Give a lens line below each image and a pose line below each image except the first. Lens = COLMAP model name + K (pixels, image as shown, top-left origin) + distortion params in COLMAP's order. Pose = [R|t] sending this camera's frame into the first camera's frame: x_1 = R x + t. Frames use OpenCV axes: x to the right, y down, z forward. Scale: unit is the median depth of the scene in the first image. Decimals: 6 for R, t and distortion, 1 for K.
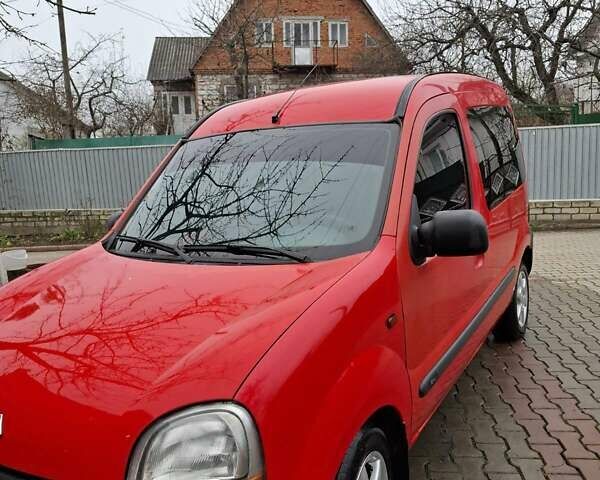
lens RADIAL K [[552.9, 0, 300.2], [0, 552.9, 240.8], [0, 0, 1]] dist [0.040932, 0.000000]
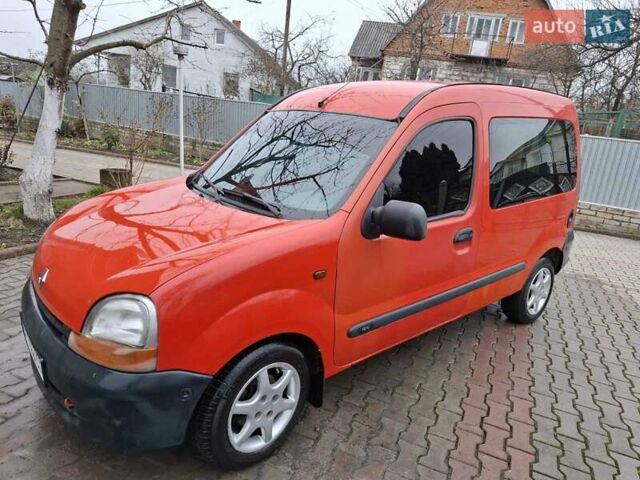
lens RADIAL K [[441.7, 0, 325.7], [0, 441.7, 235.1], [0, 0, 1]] dist [0.049567, -0.040030]
pose [[0.940483, 0.217219, -0.261357, 0.151171], [-0.191779, 0.974134, 0.119512, -0.025753], [0.280557, -0.062276, 0.957815, 0.003432]]
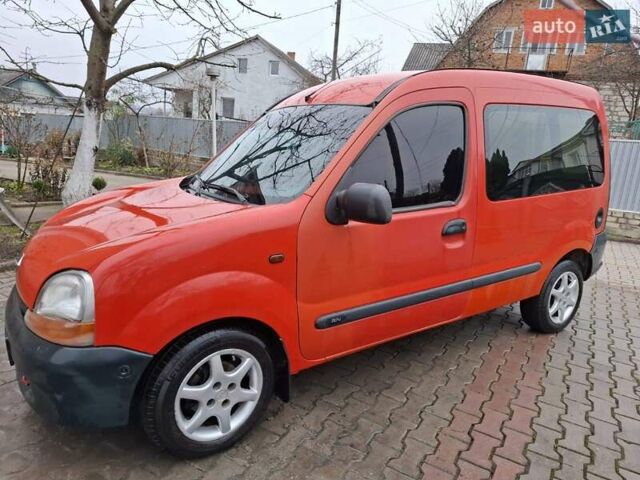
lens RADIAL K [[441.7, 0, 325.2], [0, 441.7, 240.7], [0, 0, 1]] dist [0.049567, -0.040030]
pose [[0.898617, 0.197960, -0.391535, 0.228921], [-0.172390, 0.979959, 0.099812, -0.005269], [0.403447, -0.022196, 0.914734, 0.042580]]
